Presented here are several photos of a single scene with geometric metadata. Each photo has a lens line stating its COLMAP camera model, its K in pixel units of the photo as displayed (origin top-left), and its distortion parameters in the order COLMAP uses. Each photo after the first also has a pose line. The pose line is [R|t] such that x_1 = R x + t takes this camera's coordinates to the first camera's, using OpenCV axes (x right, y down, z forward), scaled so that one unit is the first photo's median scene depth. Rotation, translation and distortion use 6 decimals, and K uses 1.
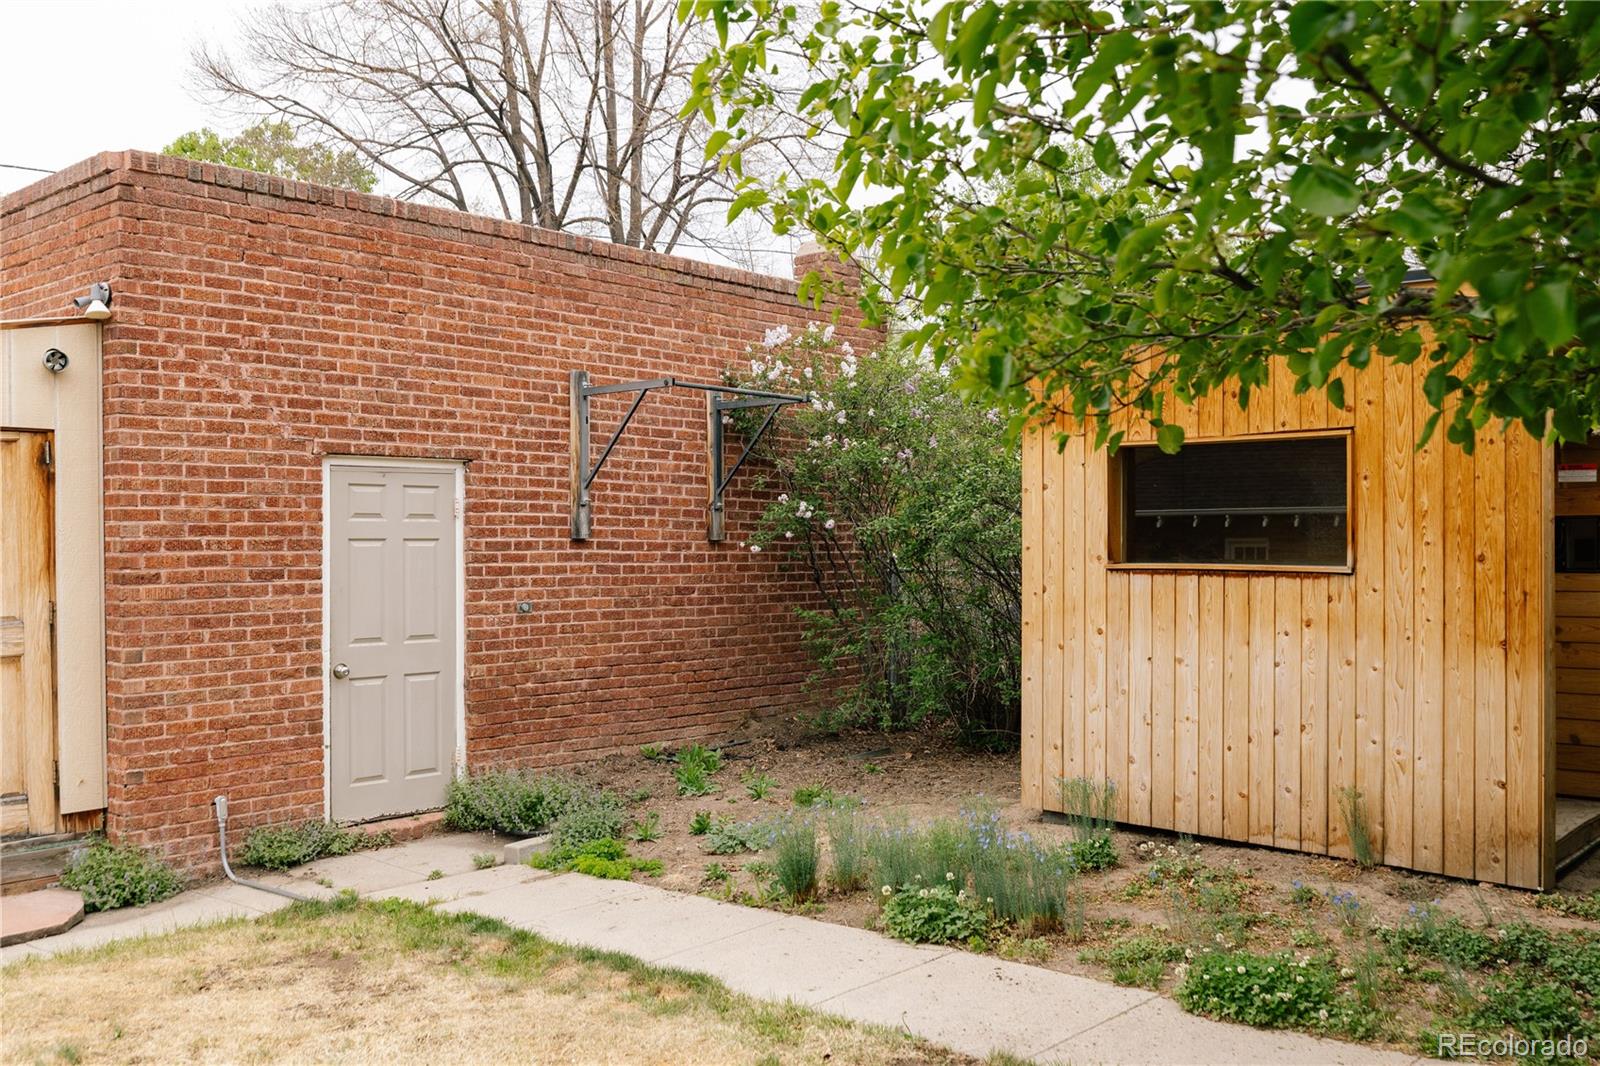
lens RADIAL K [[1447.2, 0, 806.8], [0, 1447.2, 540.2], [0, 0, 1]] dist [0.012950, -0.021237]
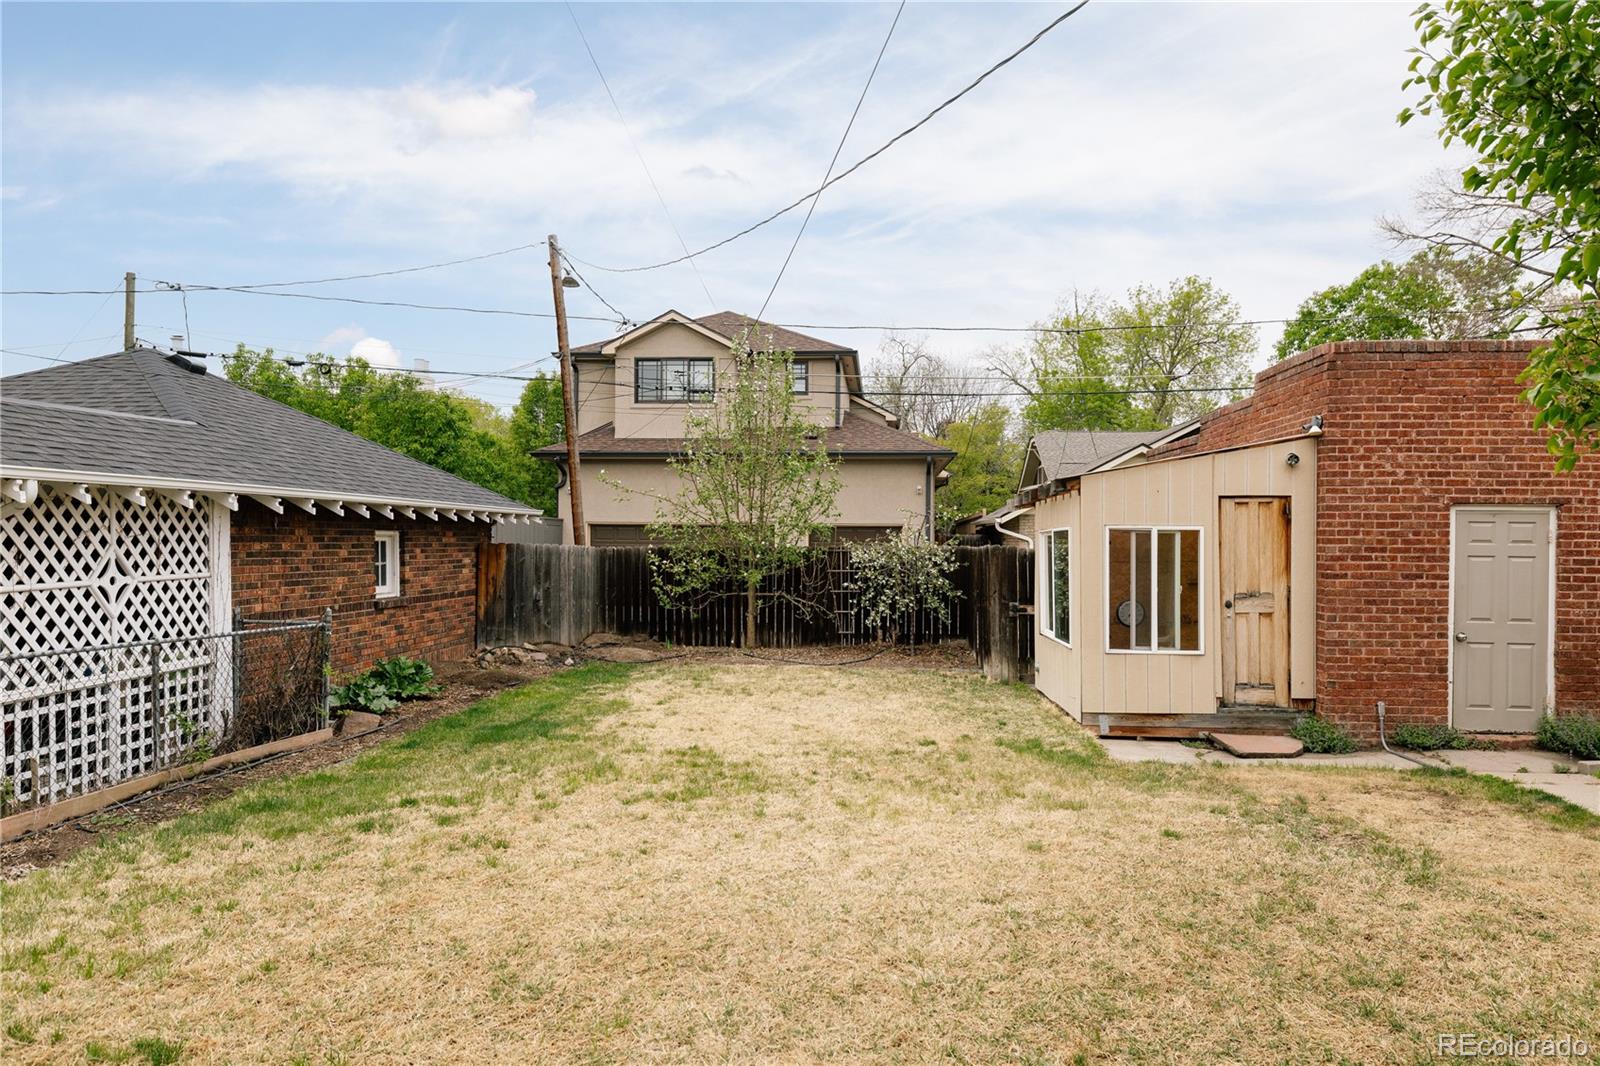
lens RADIAL K [[1003.5, 0, 804.3], [0, 1003.5, 538.0], [0, 0, 1]] dist [-0.005948, -0.005811]
pose [[0.608705, 0.012101, -0.793304, 0.118252], [-0.013668, 0.999895, 0.004765, -0.016033], [0.793279, 0.007942, 0.608807, -0.267874]]
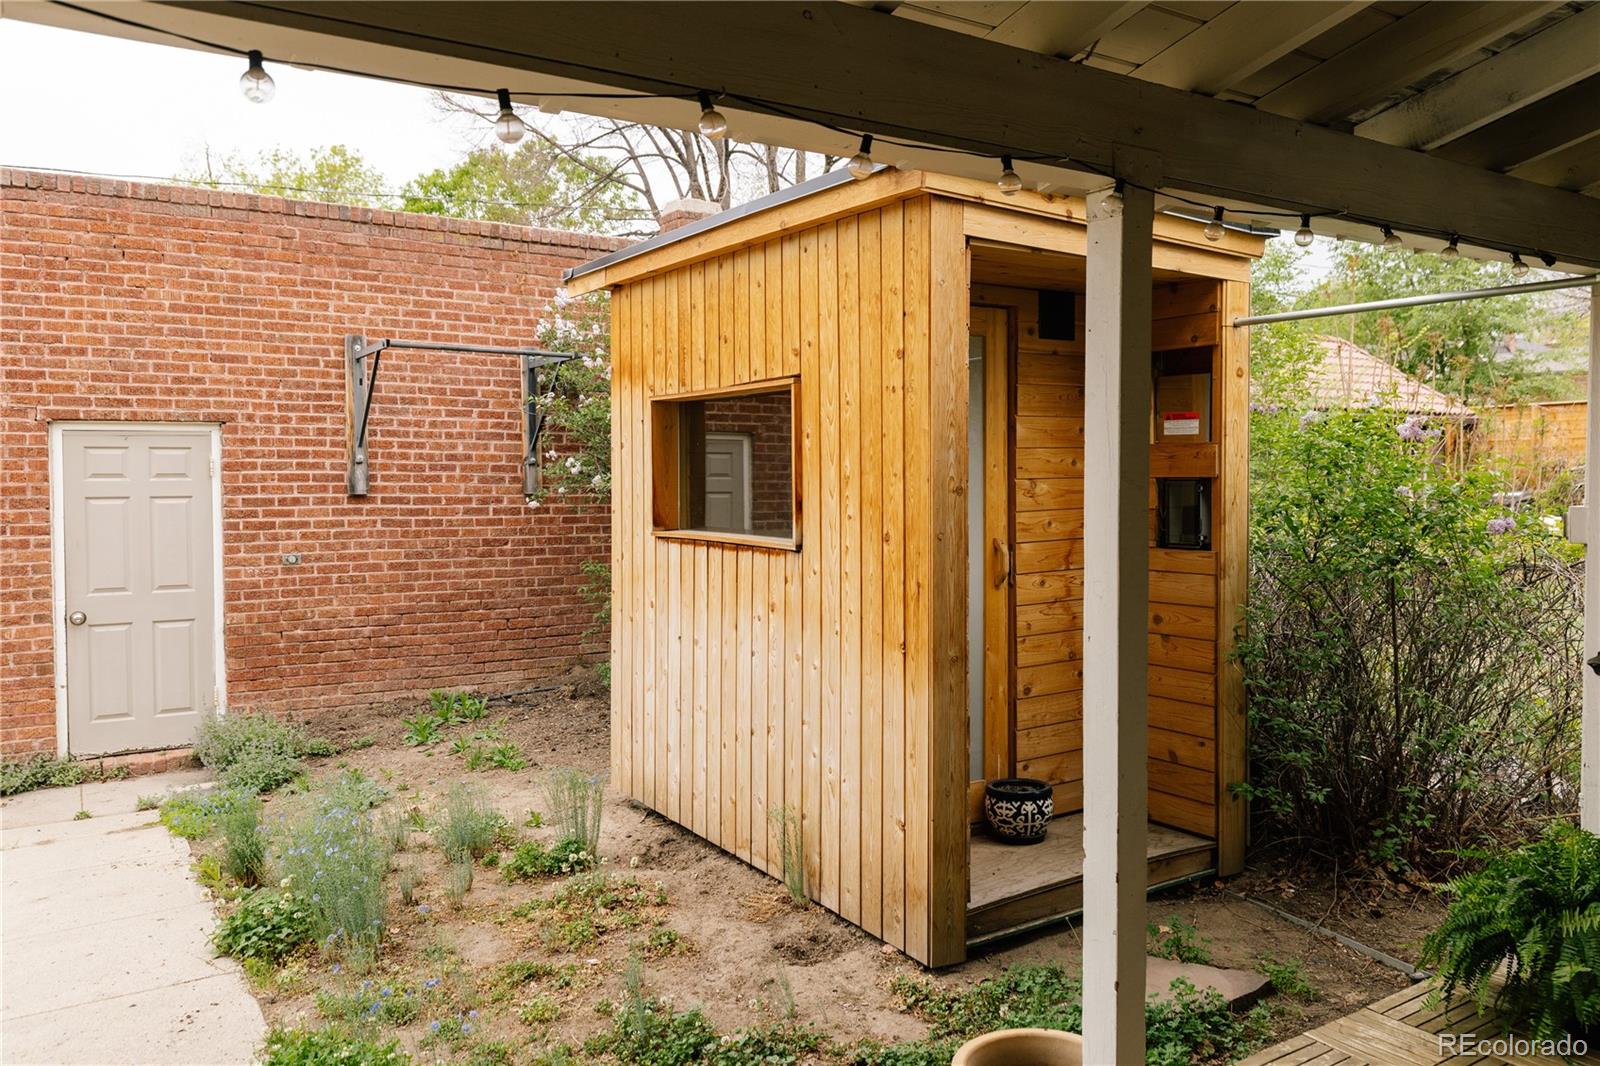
lens RADIAL K [[1213.0, 0, 801.7], [0, 1213.0, 514.7], [0, 0, 1]] dist [-0.002011, -0.008815]
pose [[0.964424, 0.006228, -0.264286, 0.448326], [0.002452, 0.999469, 0.032500, -0.016337], [0.264348, -0.031991, 0.963897, 0.265199]]
